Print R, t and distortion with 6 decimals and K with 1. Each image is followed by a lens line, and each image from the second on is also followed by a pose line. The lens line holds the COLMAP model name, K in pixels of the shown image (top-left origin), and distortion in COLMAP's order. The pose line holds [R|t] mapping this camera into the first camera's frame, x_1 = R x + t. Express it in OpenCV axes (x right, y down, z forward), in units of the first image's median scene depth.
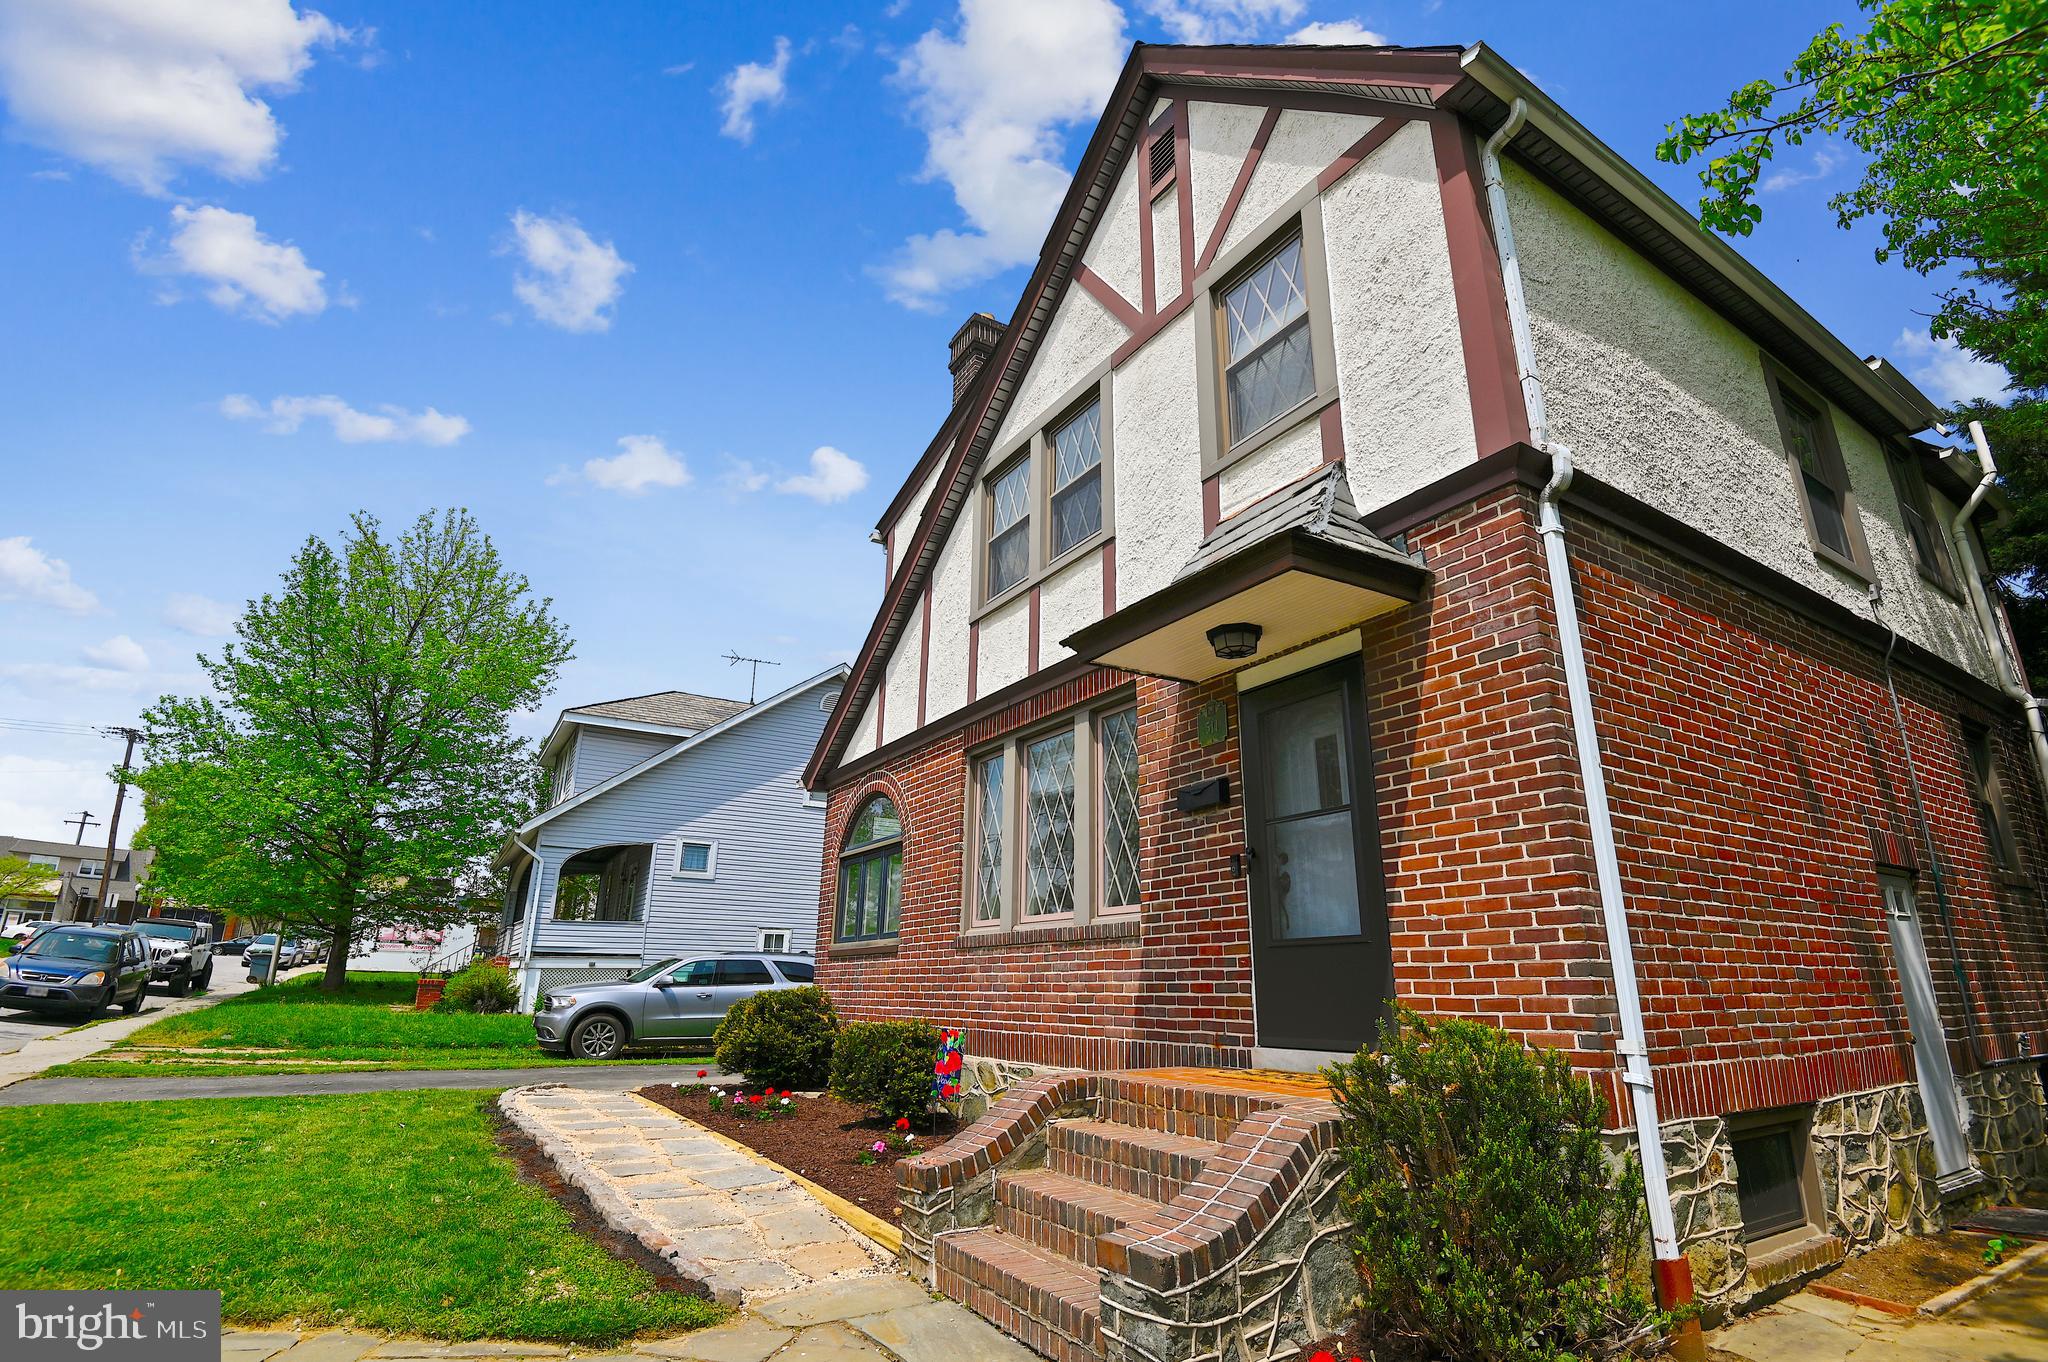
lens RADIAL K [[980.4, 0, 1058.2], [0, 980.4, 731.7], [0, 0, 1]] dist [0.010127, -0.023528]
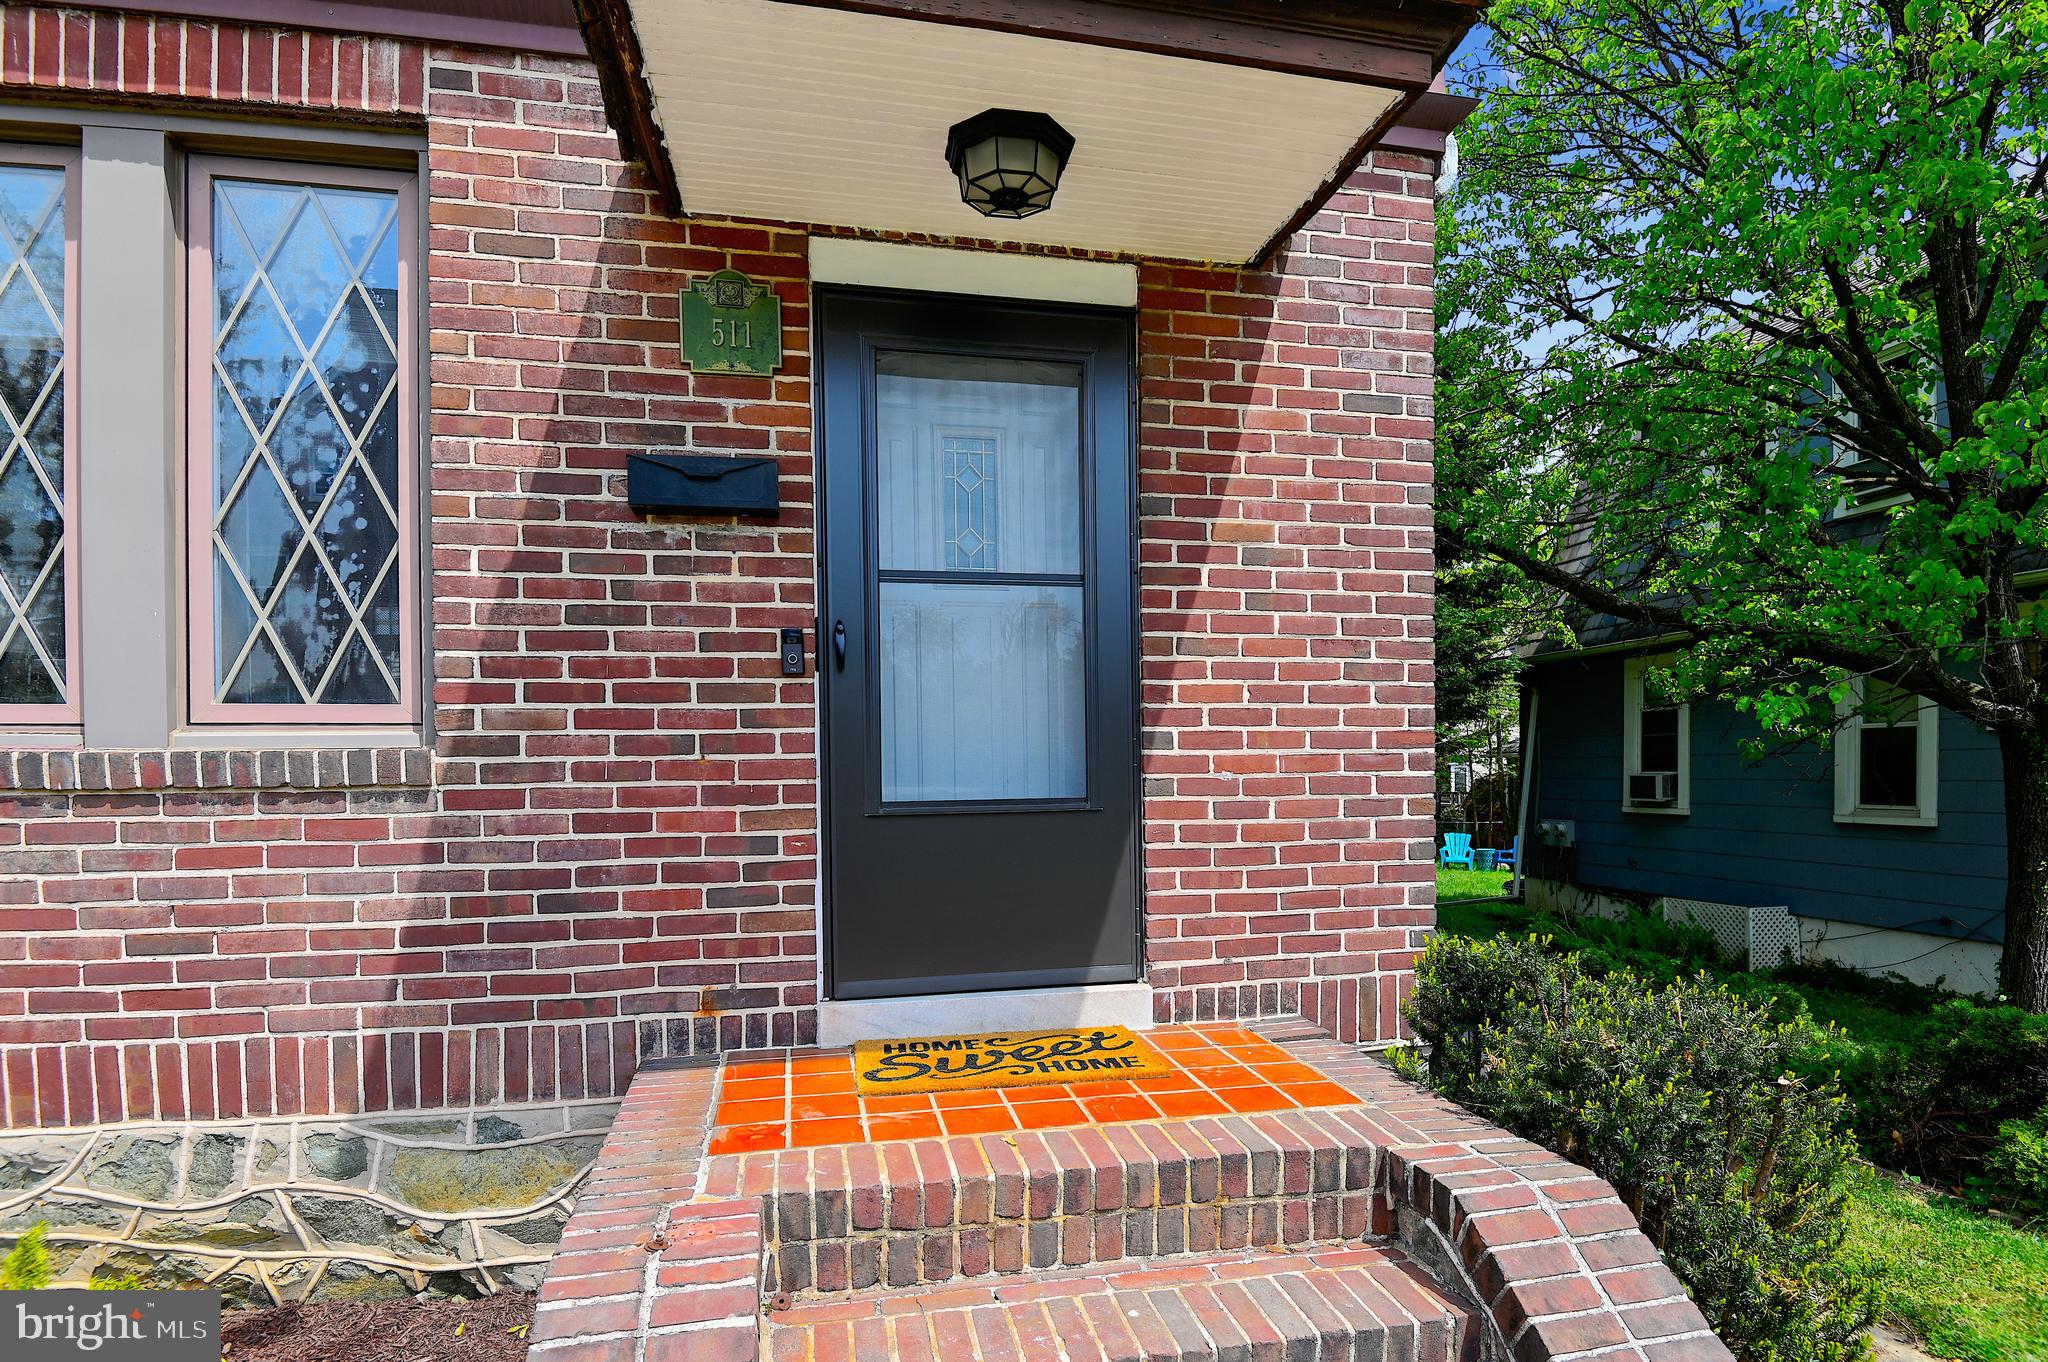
lens RADIAL K [[980.4, 0, 1058.2], [0, 980.4, 731.7], [0, 0, 1]] dist [0.010127, -0.023528]
pose [[0.379781, -0.028210, 0.924646, -0.212610], [-0.234351, 0.963996, 0.125666, 0.082085], [-0.894900, -0.264417, 0.359496, 0.689416]]
